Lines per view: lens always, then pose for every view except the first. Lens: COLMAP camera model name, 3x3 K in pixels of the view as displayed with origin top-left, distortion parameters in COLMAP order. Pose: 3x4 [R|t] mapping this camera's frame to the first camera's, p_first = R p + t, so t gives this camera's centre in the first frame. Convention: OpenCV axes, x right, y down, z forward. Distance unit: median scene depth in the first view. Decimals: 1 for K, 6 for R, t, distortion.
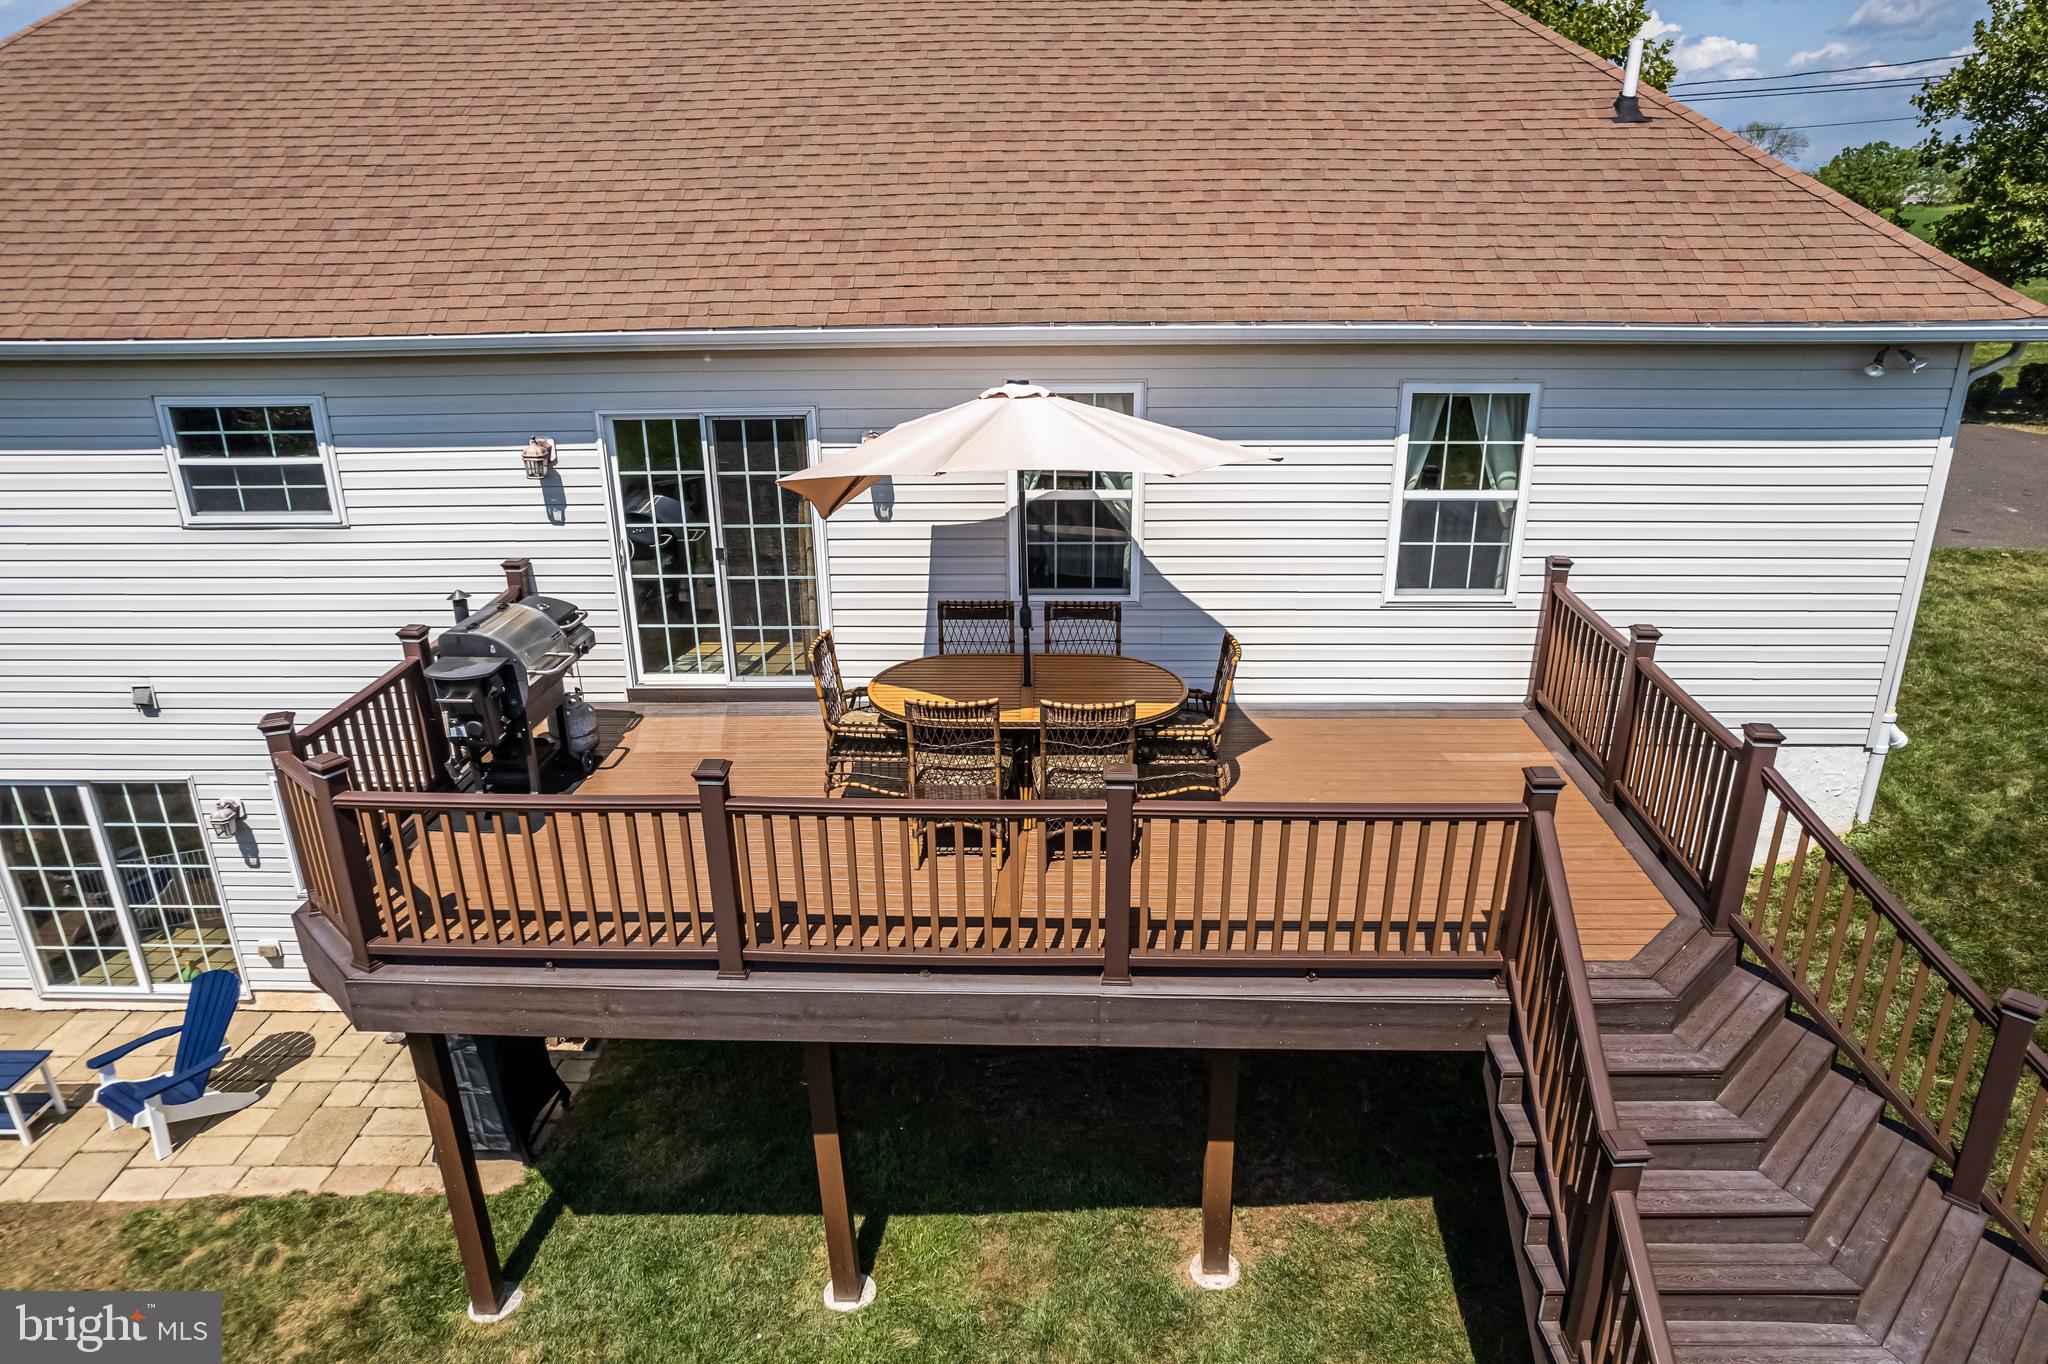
lens RADIAL K [[1310.0, 0, 1020.3], [0, 1310.0, 694.3], [0, 0, 1]] dist [-0.083888, 0.071910]
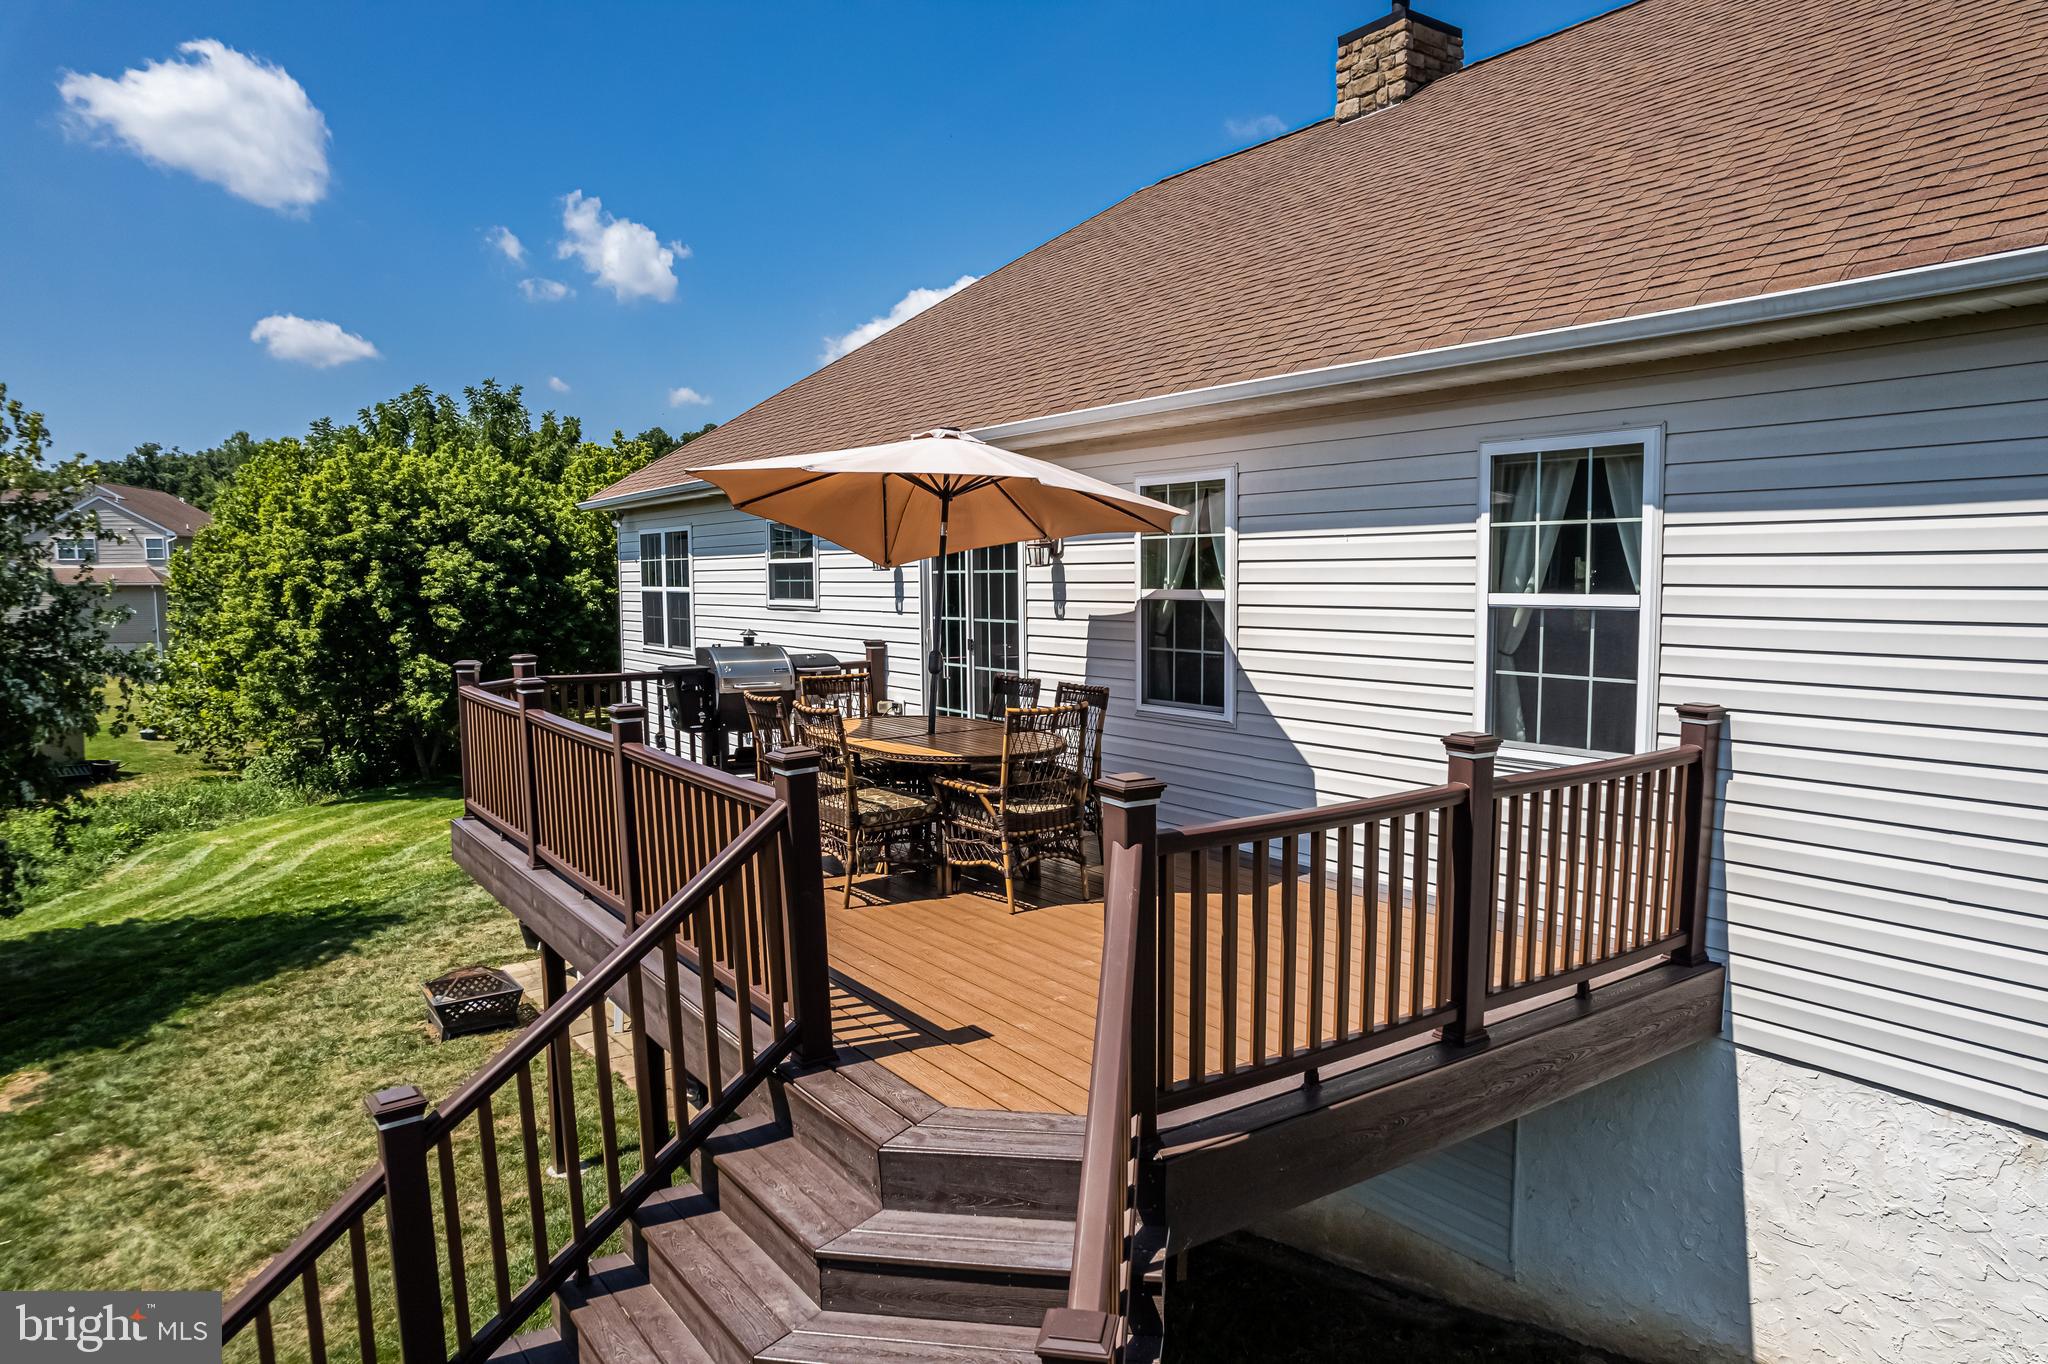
lens RADIAL K [[1310.0, 0, 1020.3], [0, 1310.0, 694.3], [0, 0, 1]] dist [-0.083888, 0.071910]
pose [[0.591909, 0.080001, -0.802025, 0.705320], [-0.288814, 0.950038, -0.118385, 0.053237], [0.752483, 0.301709, 0.585441, 0.399371]]
